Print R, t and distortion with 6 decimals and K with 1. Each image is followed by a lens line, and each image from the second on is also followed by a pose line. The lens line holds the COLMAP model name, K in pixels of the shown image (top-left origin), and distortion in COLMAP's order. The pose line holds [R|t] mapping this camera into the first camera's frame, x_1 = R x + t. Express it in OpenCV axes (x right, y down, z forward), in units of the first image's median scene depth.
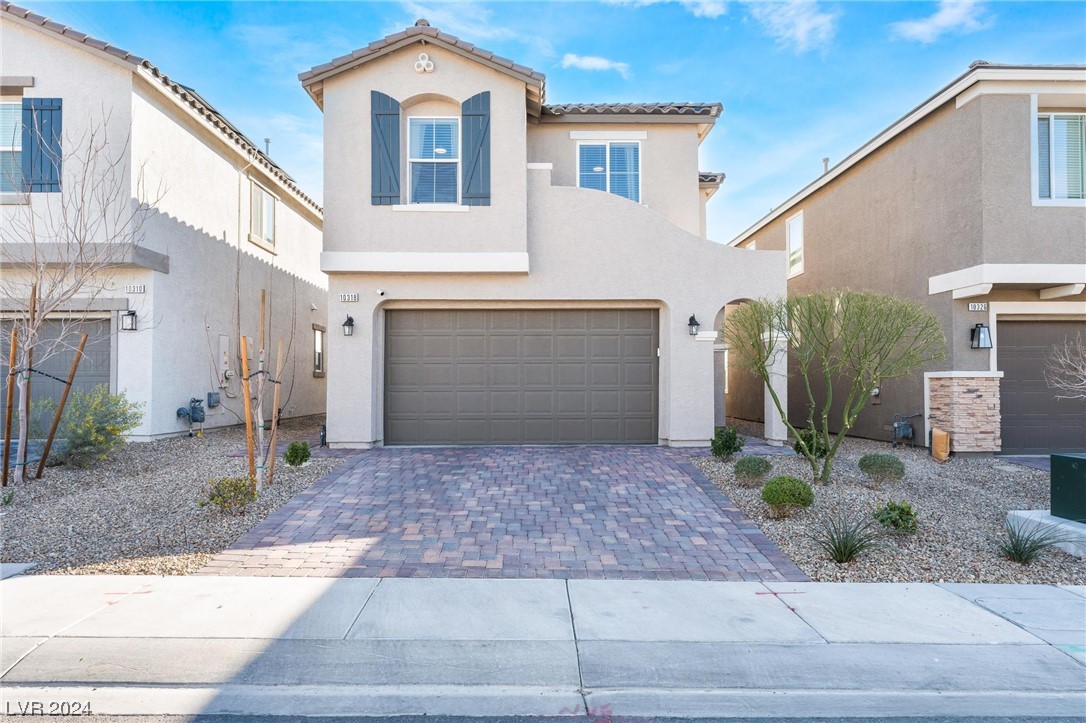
lens RADIAL K [[669.1, 0, 544.6], [0, 669.1, 374.3], [0, 0, 1]] dist [-0.000895, 0.000213]
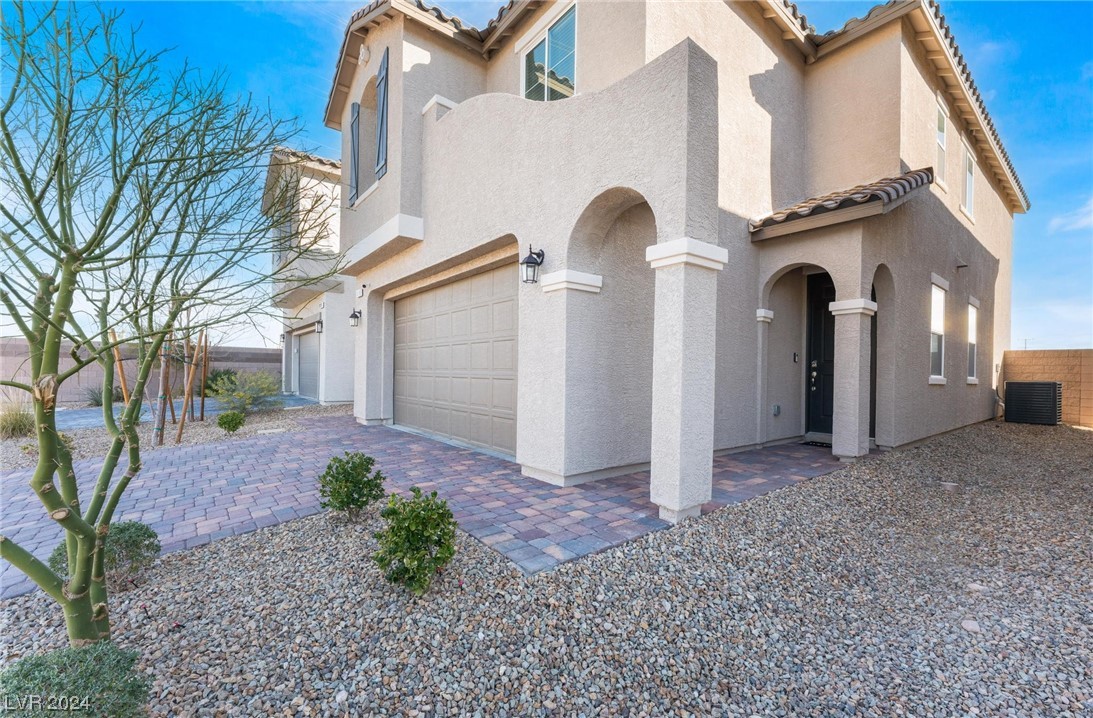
lens RADIAL K [[463.4, 0, 545.3], [0, 463.4, 380.1], [0, 0, 1]] dist [0.000620, 0.000101]
pose [[0.616608, 0.015872, -0.787110, 0.548077], [-0.001669, 0.999821, 0.018854, 0.019717], [0.787268, -0.010312, 0.616524, 0.766221]]
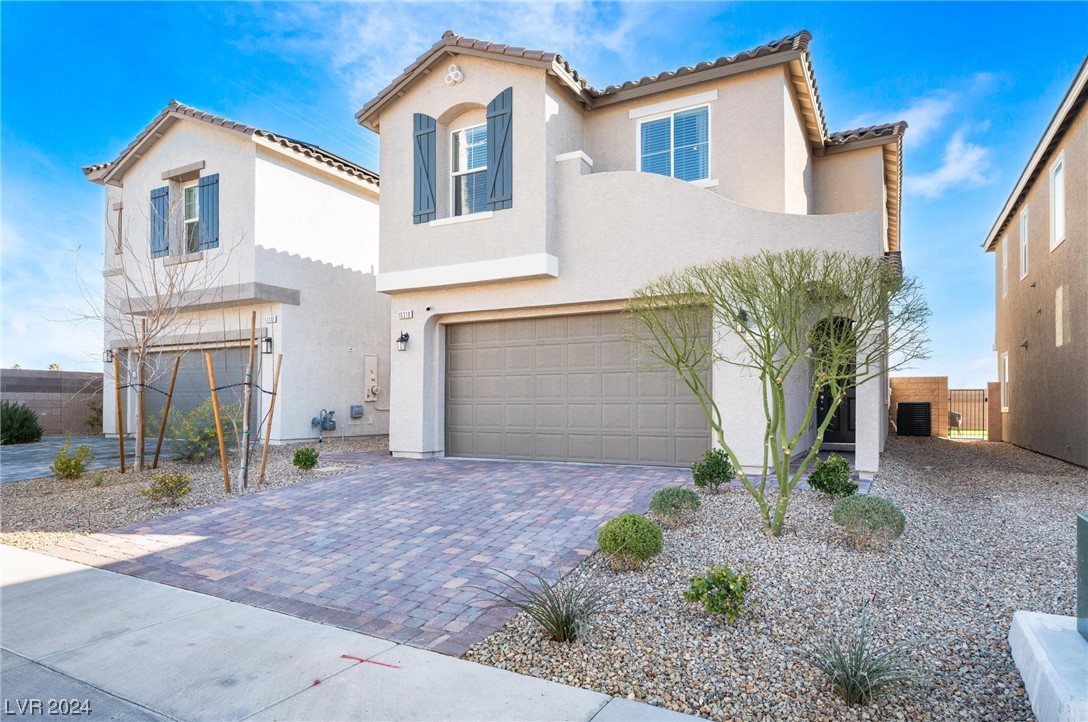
lens RADIAL K [[649.8, 0, 518.3], [0, 649.8, 400.2], [0, 0, 1]] dist [-0.001142, -0.000053]
pose [[0.866879, -0.001324, -0.498517, 0.378930], [0.006240, 0.999947, 0.008196, 0.012804], [0.498480, -0.010216, 0.866841, 0.200597]]
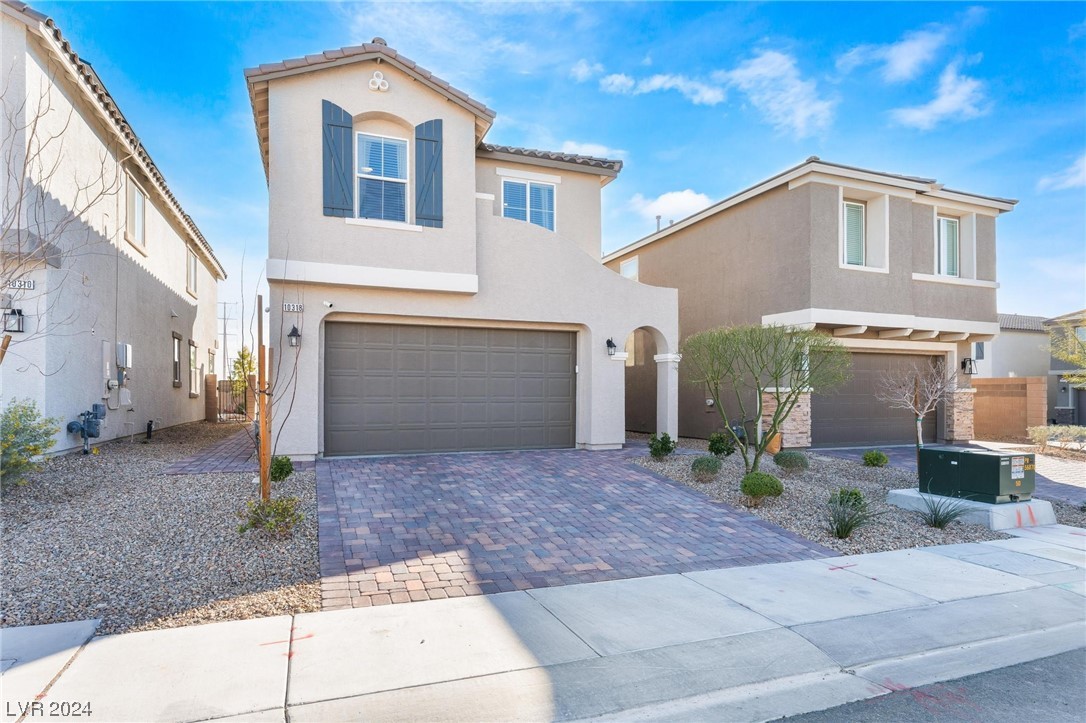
lens RADIAL K [[577.3, 0, 538.6], [0, 577.3, 395.1], [0, 0, 1]] dist [-0.001461, -0.000269]
pose [[0.941768, 0.003058, 0.336249, -0.241211], [-0.008663, 0.999847, 0.015170, -0.002457], [-0.336151, -0.017200, 0.941651, 0.080587]]
